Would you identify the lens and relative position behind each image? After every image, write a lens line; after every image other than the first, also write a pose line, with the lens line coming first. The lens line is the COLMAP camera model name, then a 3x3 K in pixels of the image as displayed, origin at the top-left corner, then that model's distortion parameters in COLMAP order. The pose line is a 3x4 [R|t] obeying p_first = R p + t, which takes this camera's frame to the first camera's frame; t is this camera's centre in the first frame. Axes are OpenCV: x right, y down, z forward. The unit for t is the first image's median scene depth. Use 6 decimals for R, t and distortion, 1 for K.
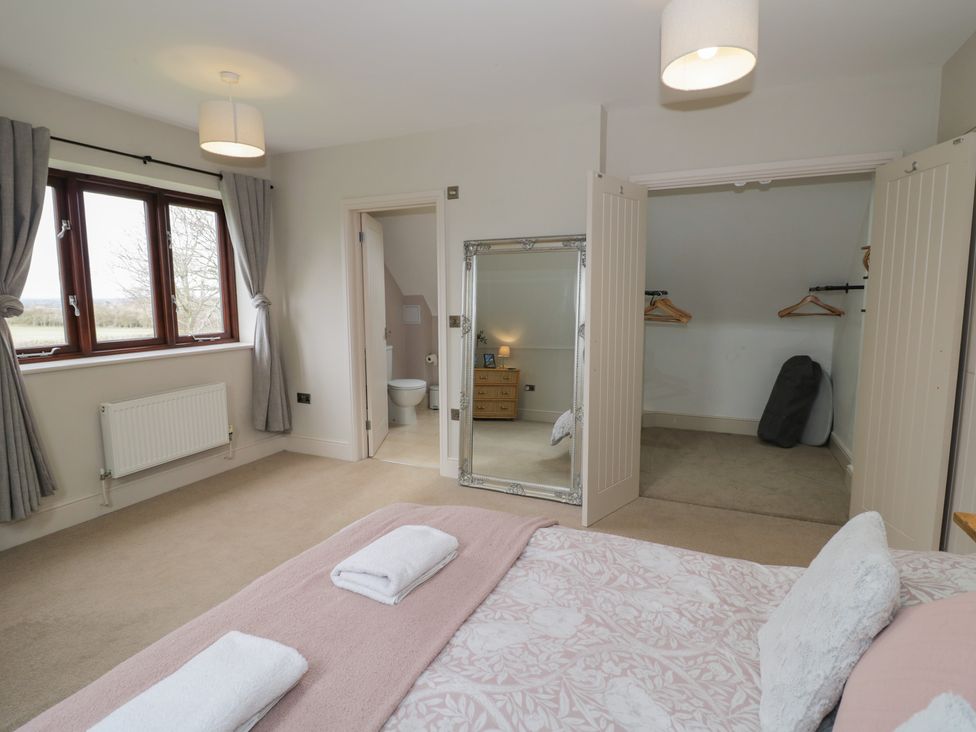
lens RADIAL K [[515.3, 0, 486.8], [0, 515.3, 367.4], [0, 0, 1]] dist [0.000922, -0.008490]
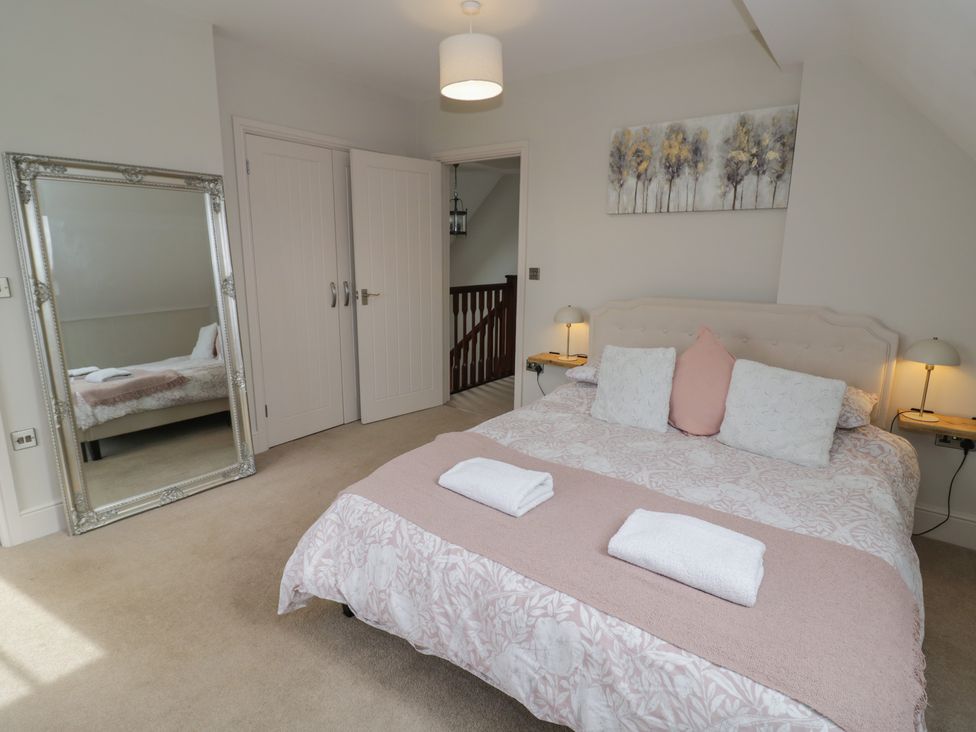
lens RADIAL K [[515.3, 0, 489.2], [0, 515.3, 367.1], [0, 0, 1]] dist [0.000922, -0.008490]
pose [[0.204805, -0.214469, 0.955017, -0.886902], [0.120285, 0.973819, 0.192896, -0.076428], [-0.971384, 0.075368, 0.225240, 0.541281]]
